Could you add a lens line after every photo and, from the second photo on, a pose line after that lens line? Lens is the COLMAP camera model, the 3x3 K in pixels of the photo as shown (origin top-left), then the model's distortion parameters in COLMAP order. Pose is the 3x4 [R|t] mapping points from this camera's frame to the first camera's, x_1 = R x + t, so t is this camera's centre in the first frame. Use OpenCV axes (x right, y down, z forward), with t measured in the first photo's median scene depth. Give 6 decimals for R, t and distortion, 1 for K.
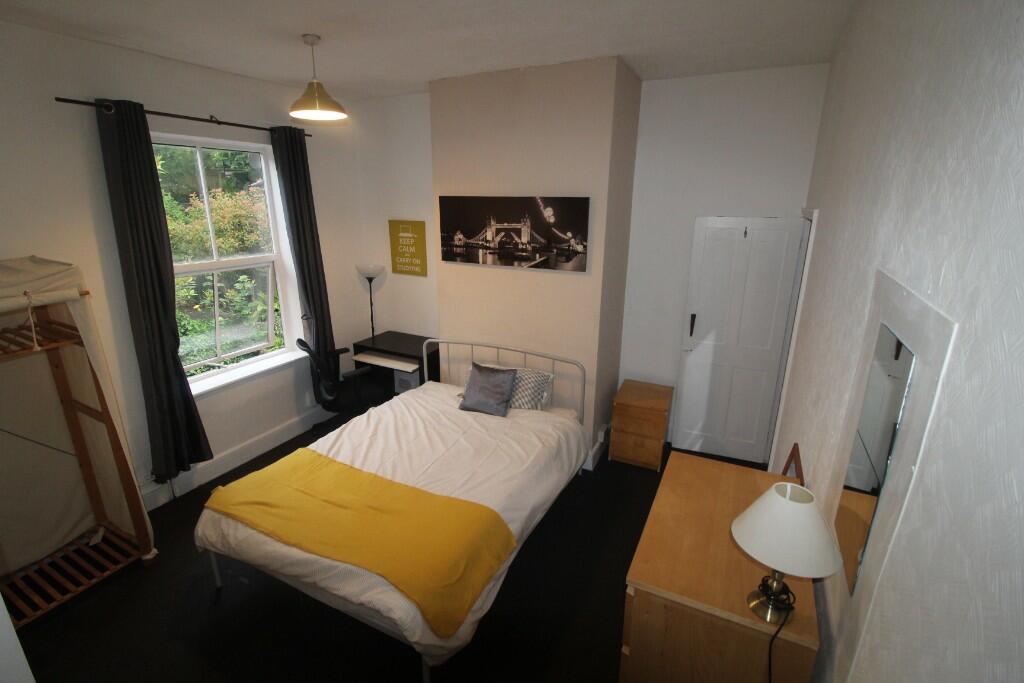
lens RADIAL K [[472.7, 0, 512.0], [0, 472.7, 341.5], [0, 0, 1]] dist [0.004262, -0.011258]
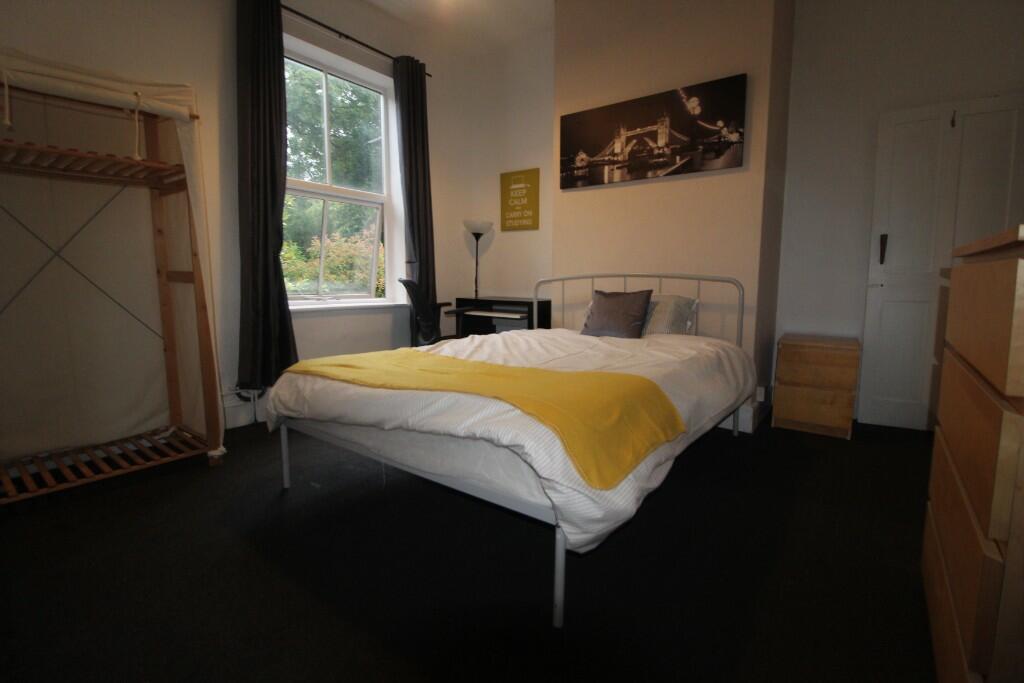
lens RADIAL K [[472.7, 0, 512.0], [0, 472.7, 341.5], [0, 0, 1]] dist [0.004262, -0.011258]
pose [[0.983504, 0.016220, -0.180160, -0.078113], [-0.047391, 0.984288, -0.170093, 0.291414], [0.174571, 0.175826, 0.968819, 0.185018]]
